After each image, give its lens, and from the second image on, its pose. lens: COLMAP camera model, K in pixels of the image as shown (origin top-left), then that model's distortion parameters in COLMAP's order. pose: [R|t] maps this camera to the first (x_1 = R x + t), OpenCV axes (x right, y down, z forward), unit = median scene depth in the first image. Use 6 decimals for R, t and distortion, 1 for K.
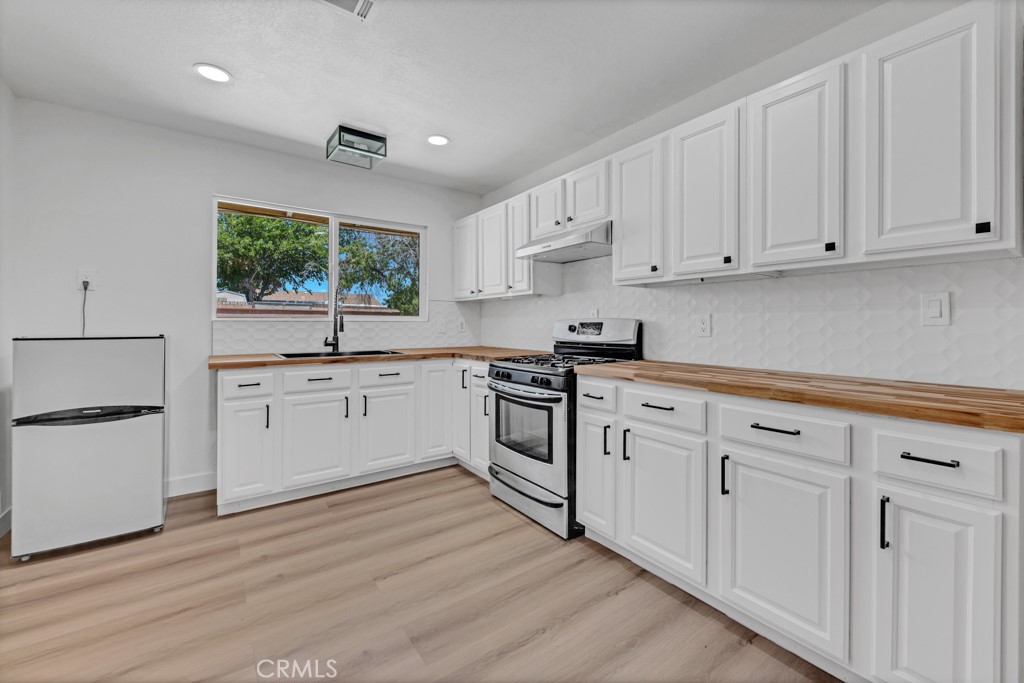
lens RADIAL K [[419.7, 0, 516.2], [0, 419.7, 325.8], [0, 0, 1]] dist [-0.000245, -0.000233]
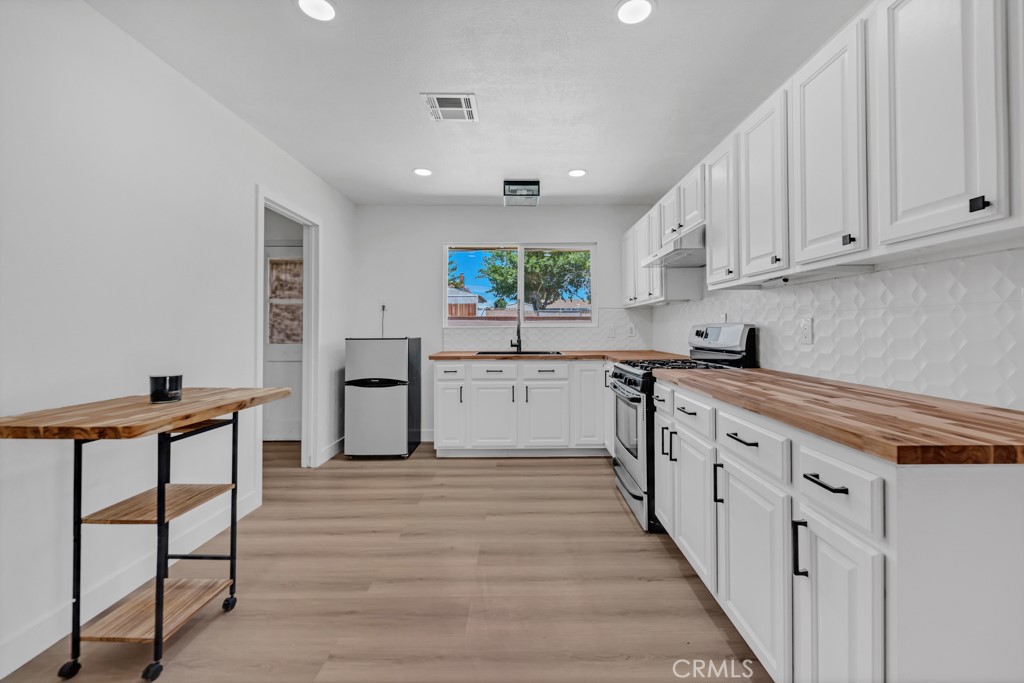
lens RADIAL K [[419.7, 0, 516.2], [0, 419.7, 325.8], [0, 0, 1]] dist [-0.000245, -0.000233]
pose [[0.804237, -0.009000, -0.594241, 0.403508], [0.003395, 0.999939, -0.010550, -0.003600], [0.594300, 0.006467, 0.804218, -0.047938]]
